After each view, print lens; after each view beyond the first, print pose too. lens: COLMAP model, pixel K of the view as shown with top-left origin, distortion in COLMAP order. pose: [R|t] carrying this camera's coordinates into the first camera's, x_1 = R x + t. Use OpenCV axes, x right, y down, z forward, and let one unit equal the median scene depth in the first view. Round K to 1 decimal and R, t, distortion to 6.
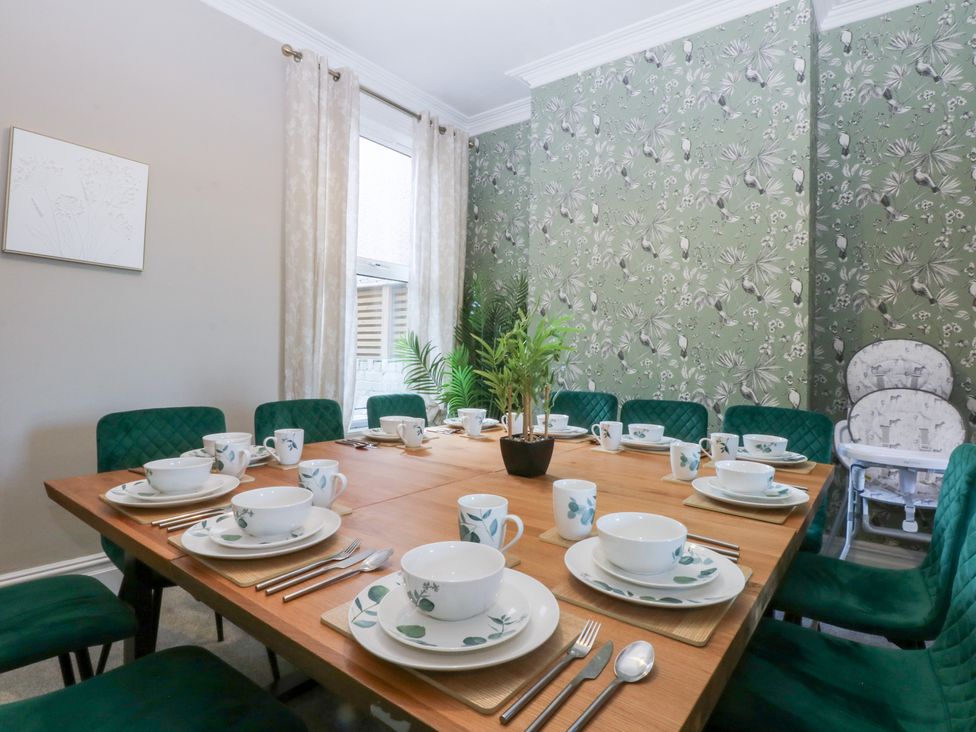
lens RADIAL K [[524.4, 0, 493.4], [0, 524.4, 354.3], [0, 0, 1]] dist [0.000564, -0.014378]
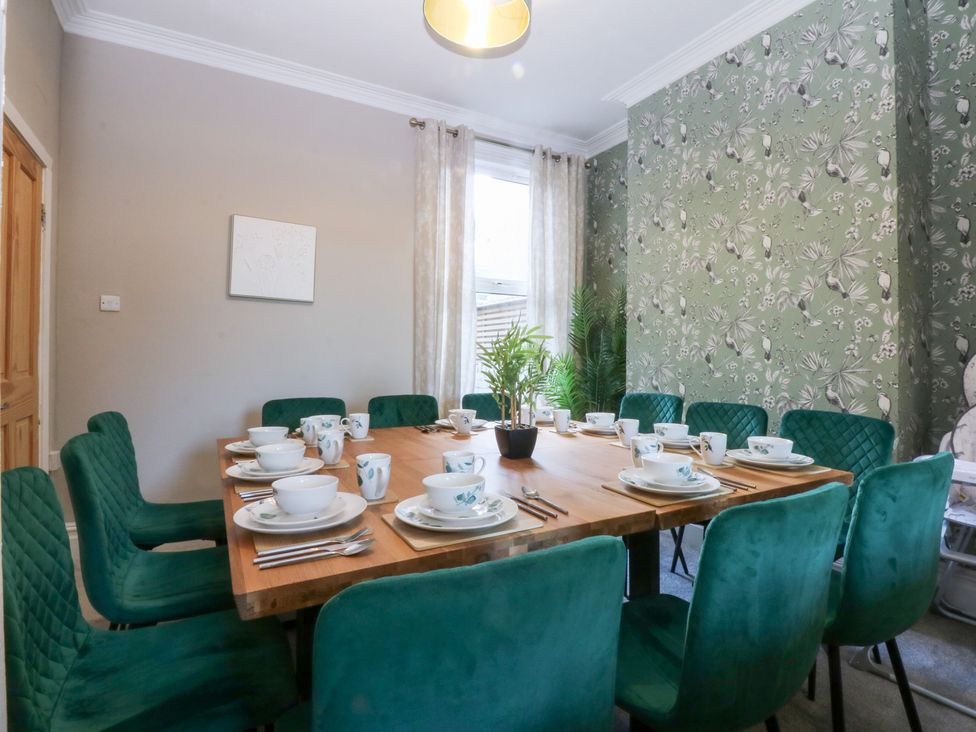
lens RADIAL K [[508.7, 0, 491.6], [0, 508.7, 353.0], [0, 0, 1]] dist [0.001396, -0.014201]
pose [[0.918376, -0.014109, -0.395456, 0.261031], [0.008655, 0.999841, -0.015573, 0.003085], [0.395613, 0.010880, 0.918353, -0.059288]]
